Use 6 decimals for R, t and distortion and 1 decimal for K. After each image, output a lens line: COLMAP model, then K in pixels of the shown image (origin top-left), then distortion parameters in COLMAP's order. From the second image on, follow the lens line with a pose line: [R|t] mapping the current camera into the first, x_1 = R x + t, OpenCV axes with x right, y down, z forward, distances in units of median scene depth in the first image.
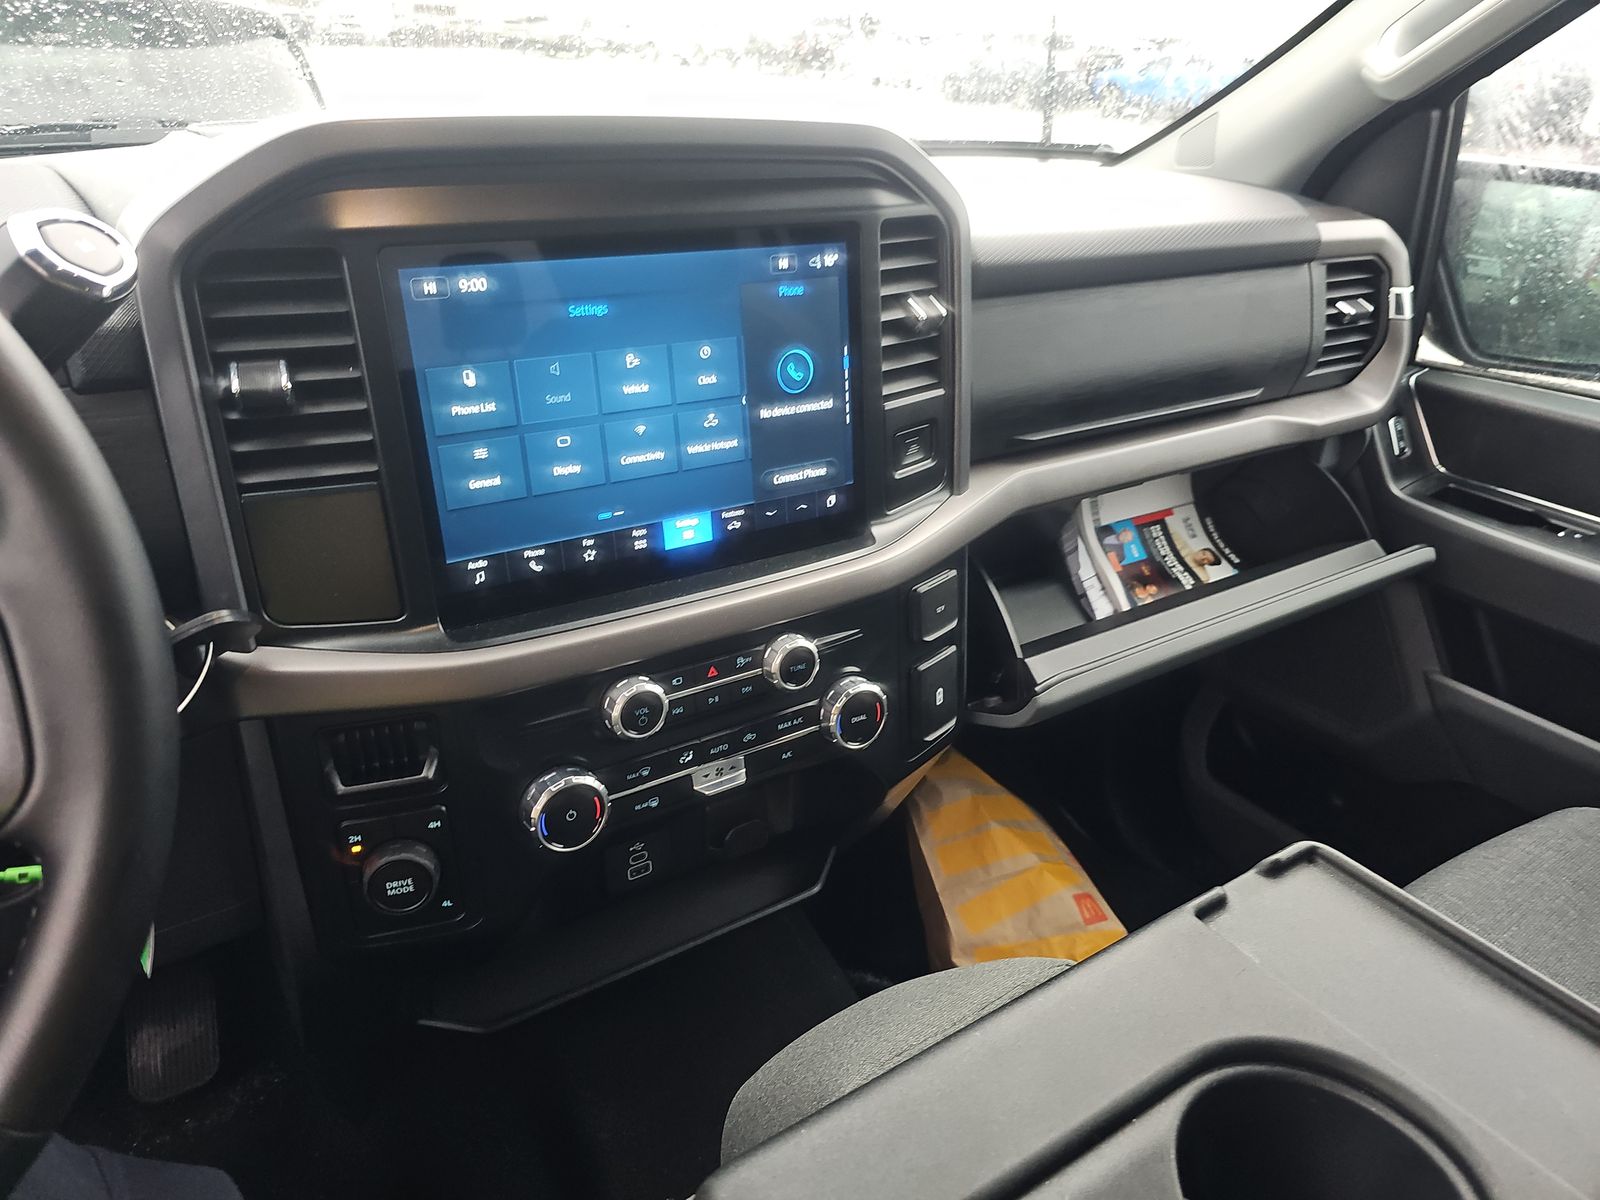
lens RADIAL K [[1077.8, 0, 800.0], [0, 1077.8, 600.0], [0, 0, 1]] dist [0.028722, -0.001389]
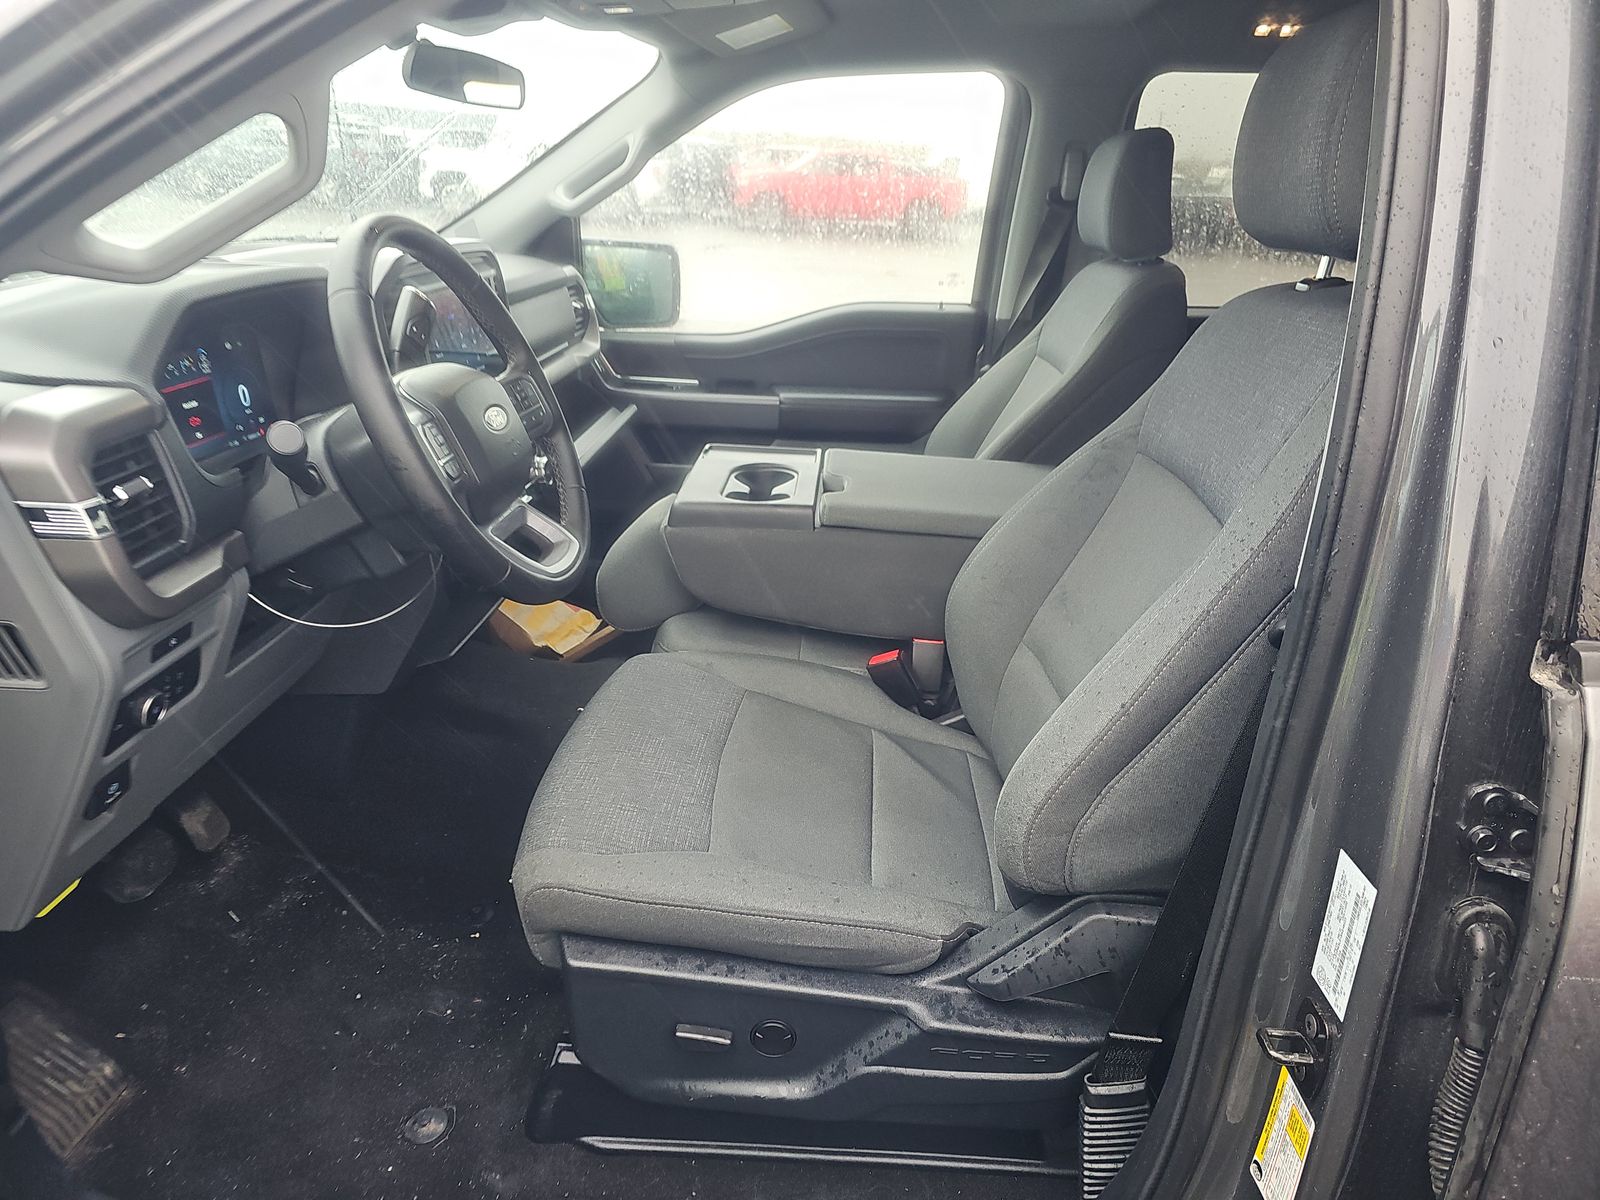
lens RADIAL K [[1077.6, 0, 801.0], [0, 1077.6, 590.7], [0, 0, 1]] dist [-0.000930, 0.000619]
pose [[0.618928, -0.285753, 0.731623, -0.817076], [0.308851, 0.944981, 0.107808, 0.155035], [-0.722176, 0.159238, 0.673130, -0.597272]]
